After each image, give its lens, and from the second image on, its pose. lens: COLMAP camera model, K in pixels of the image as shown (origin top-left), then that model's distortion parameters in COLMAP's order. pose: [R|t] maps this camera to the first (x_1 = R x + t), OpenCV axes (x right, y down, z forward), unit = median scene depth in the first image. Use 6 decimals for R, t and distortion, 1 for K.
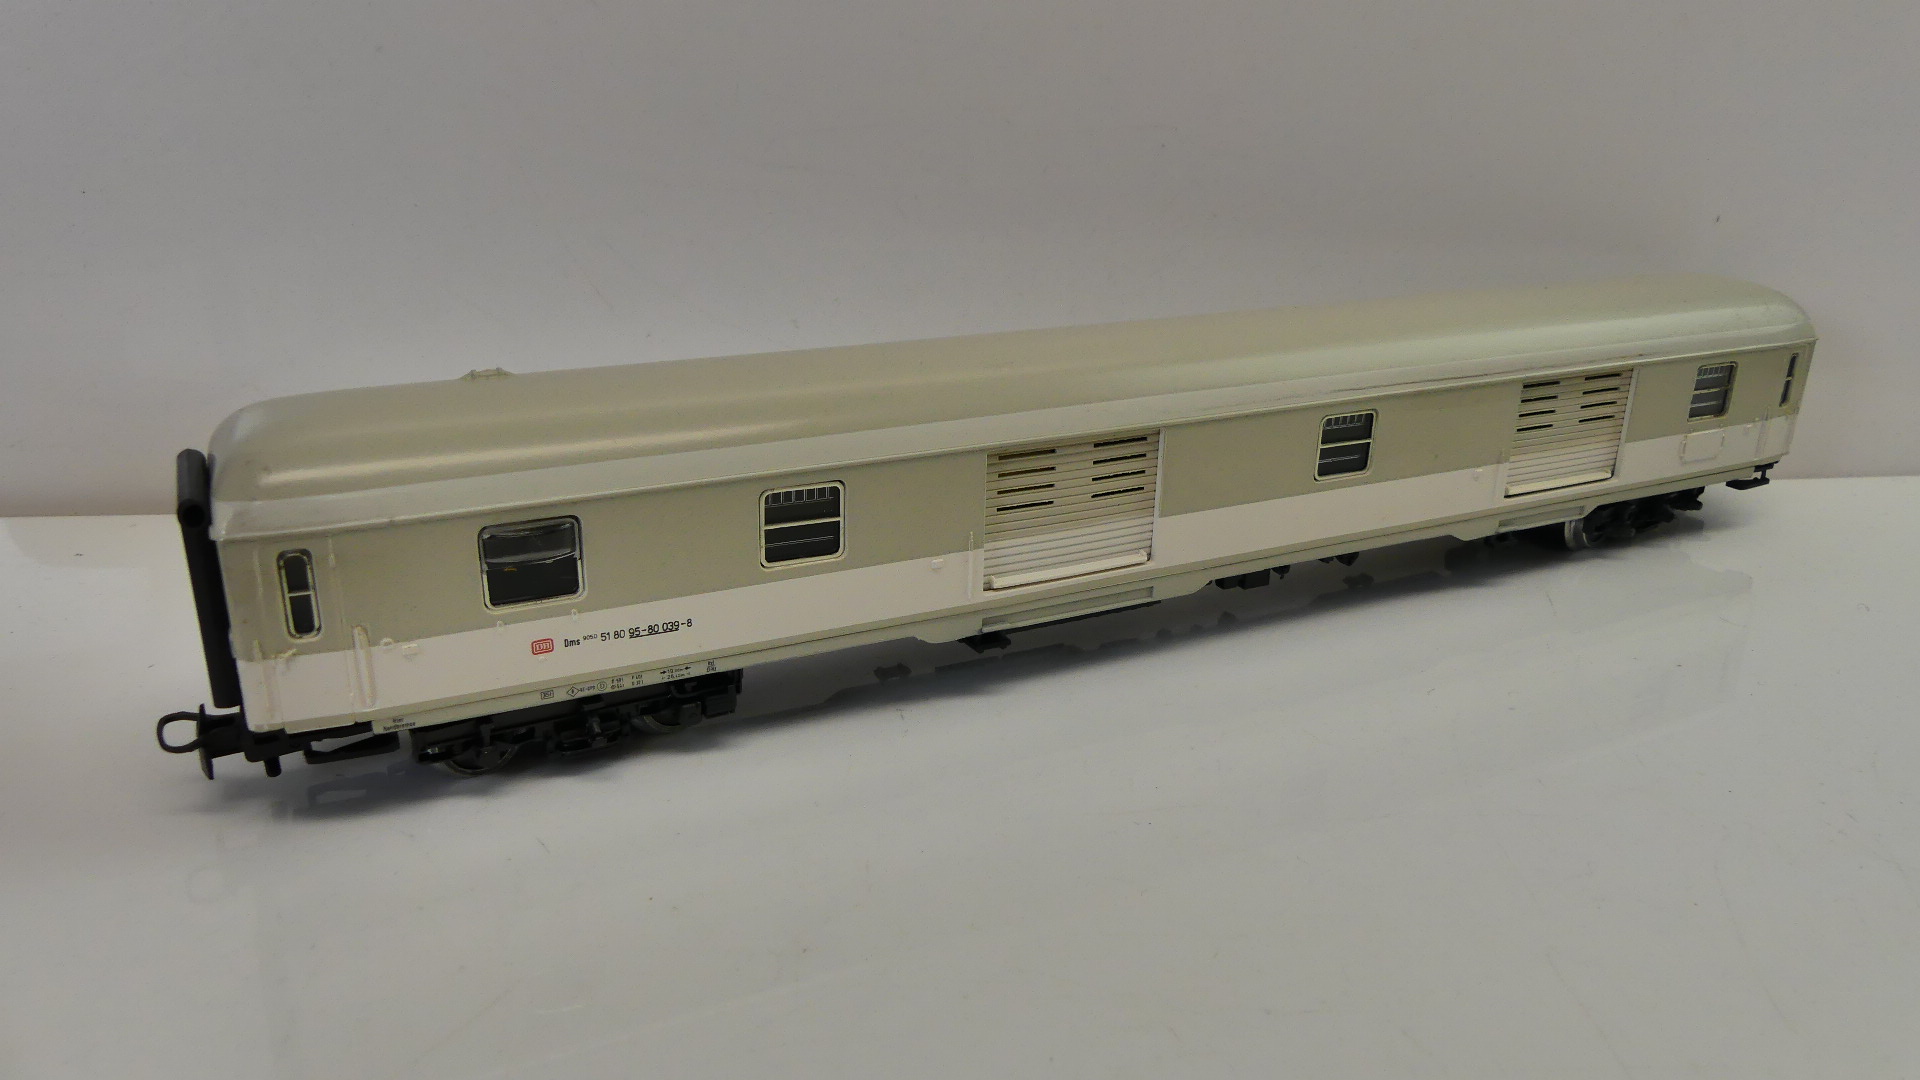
lens RADIAL K [[1398.1, 0, 964.1], [0, 1398.1, 493.3], [0, 0, 1]] dist [-0.035676, 0.006749]
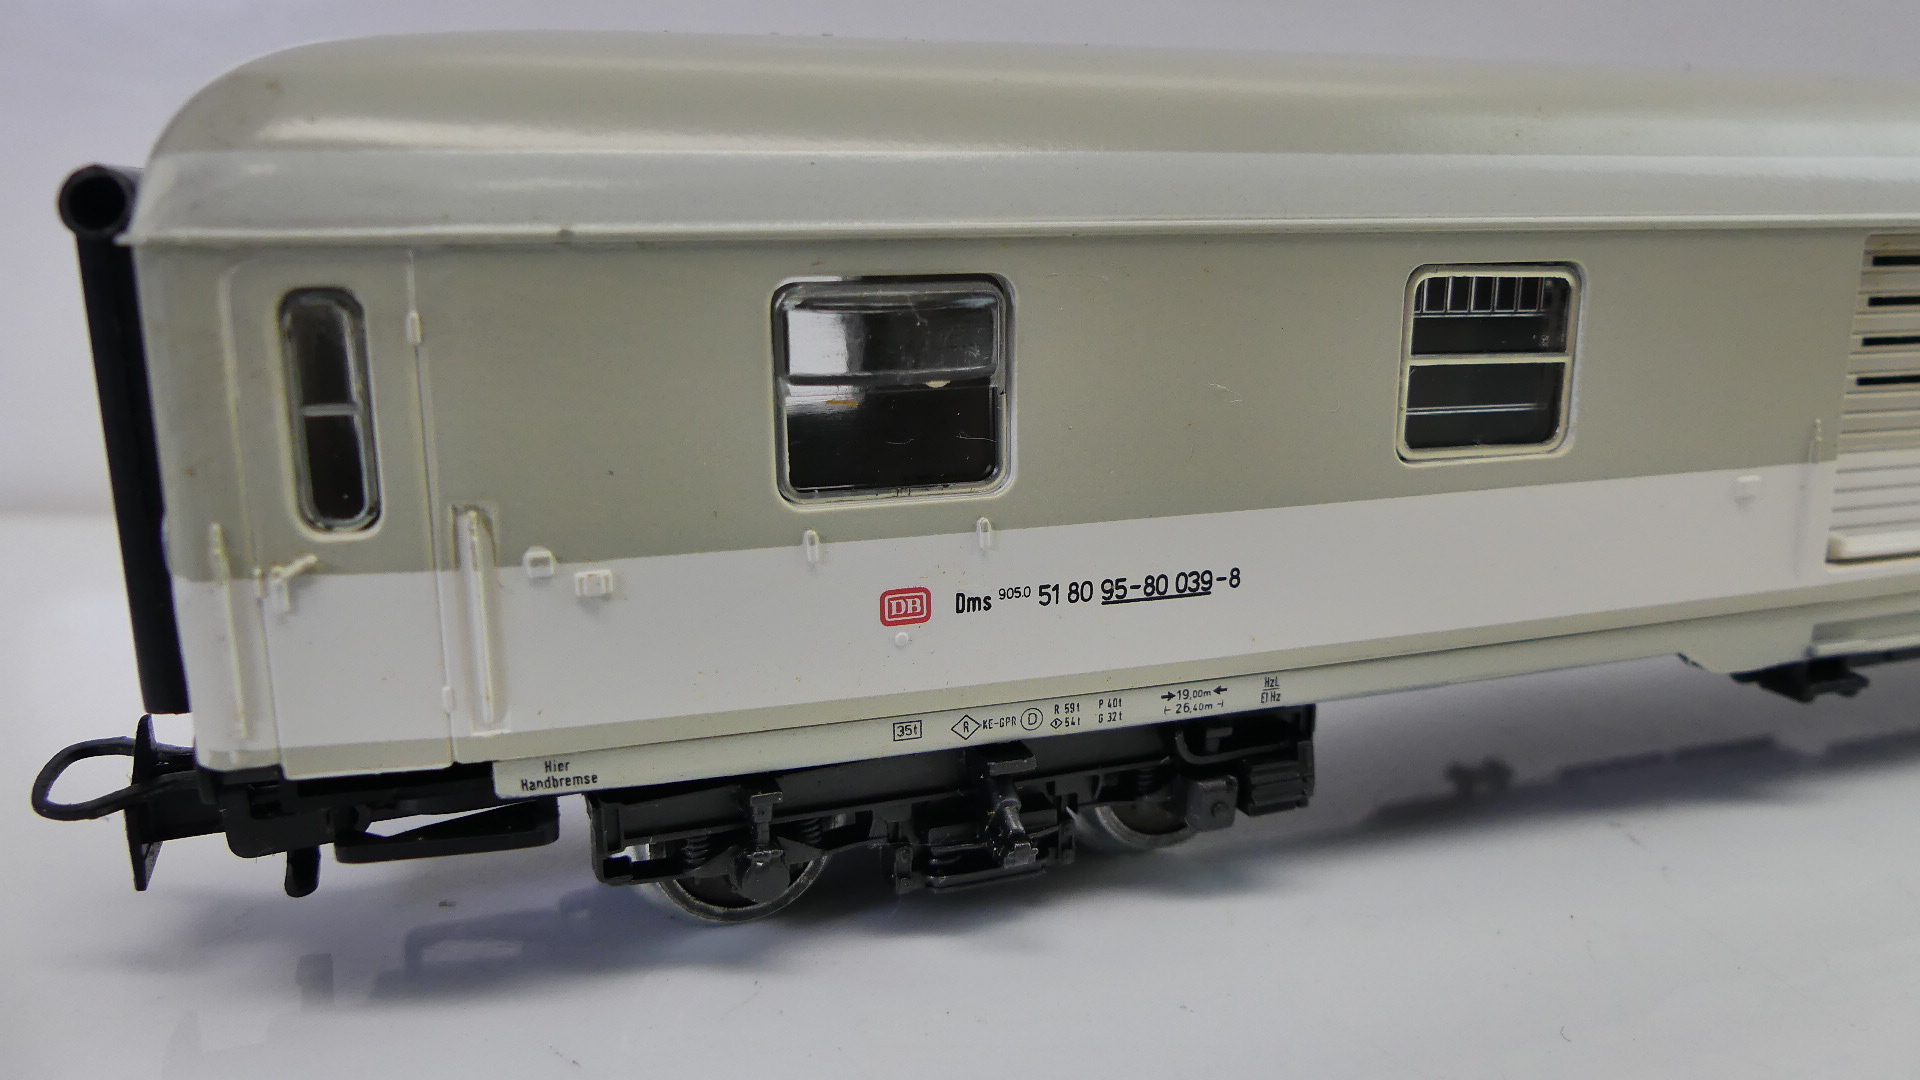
lens RADIAL K [[1398.1, 0, 964.1], [0, 1398.1, 493.3], [0, 0, 1]] dist [-0.035676, 0.006749]
pose [[0.986281, 0.006391, -0.164948, -0.219395], [-0.027236, 0.991855, -0.124422, 0.128785], [0.162810, 0.127208, 0.978423, 0.598660]]
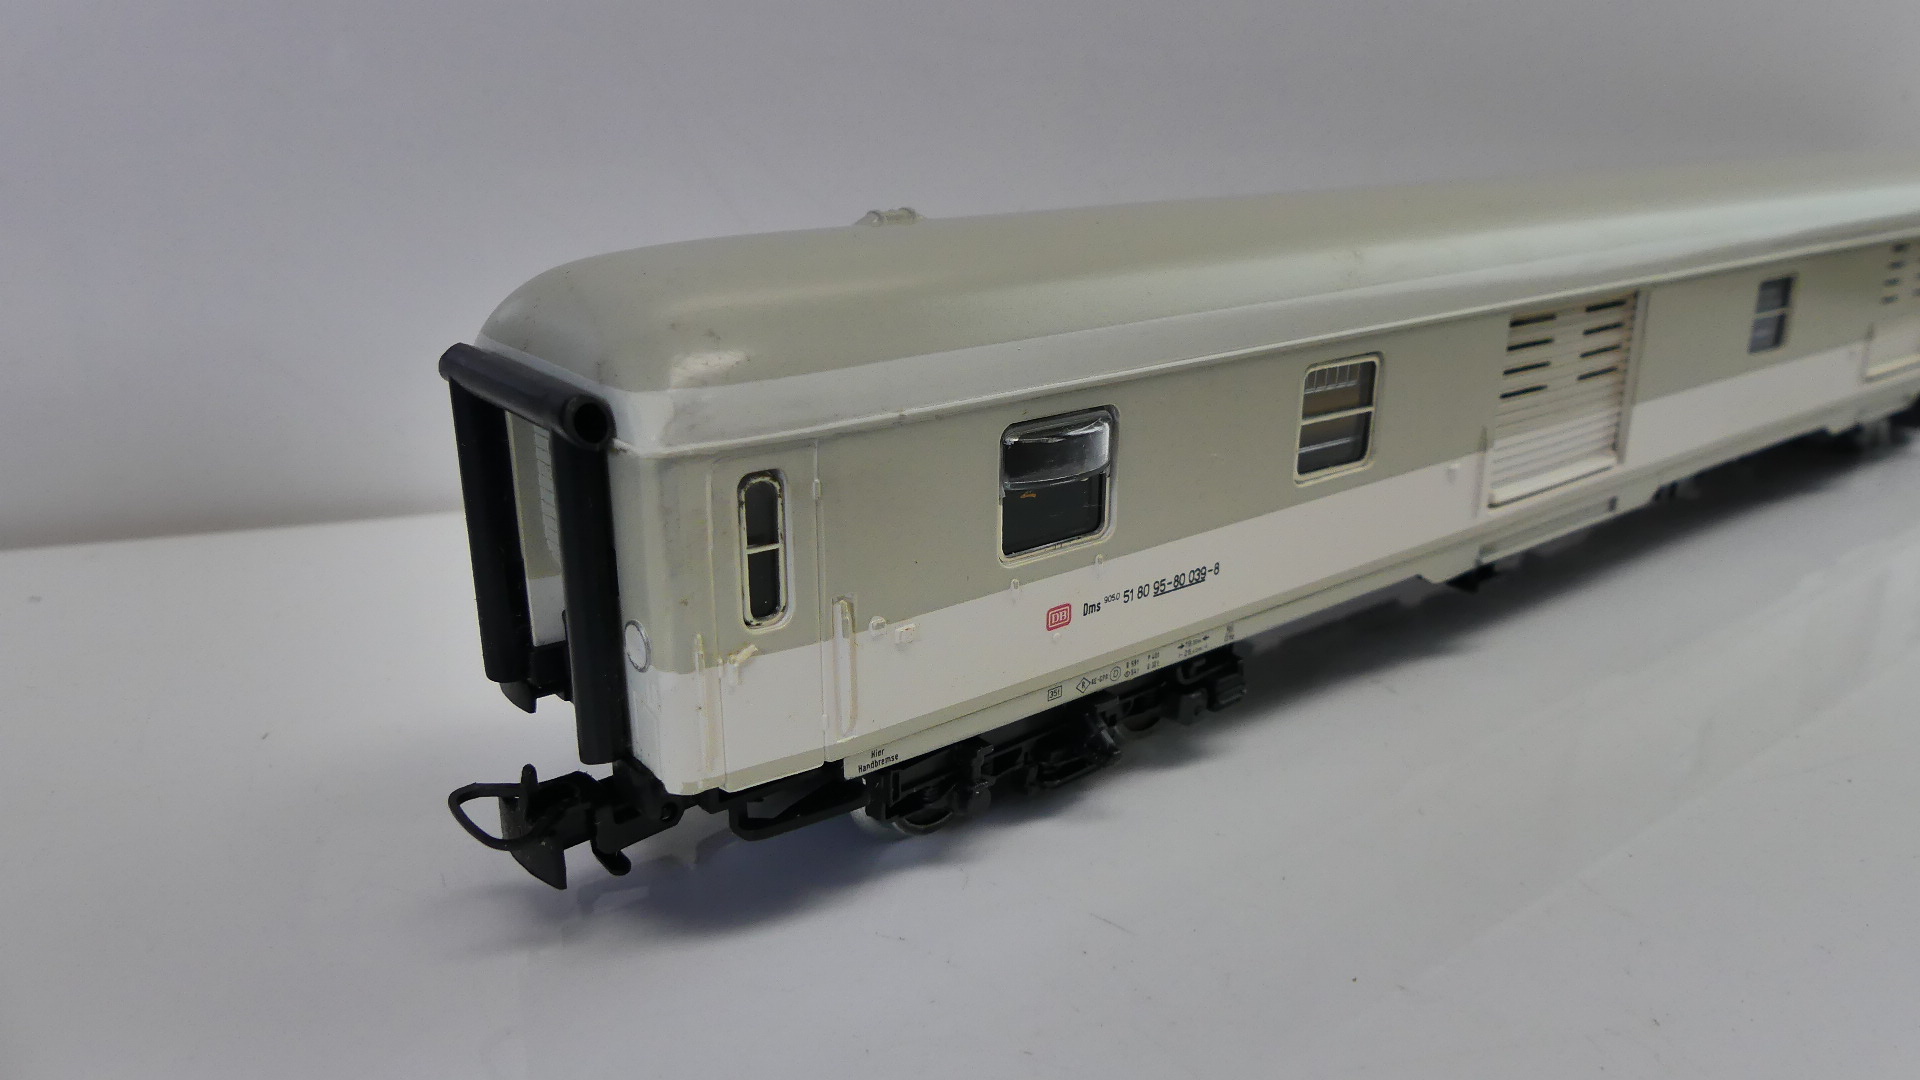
lens RADIAL K [[1398.1, 0, 964.1], [0, 1398.1, 493.3], [0, 0, 1]] dist [-0.035676, 0.006749]
pose [[0.978875, -0.078465, 0.188804, -0.466894], [0.084099, 0.996215, -0.022001, 0.064004], [-0.186362, 0.037414, 0.981768, 0.372827]]
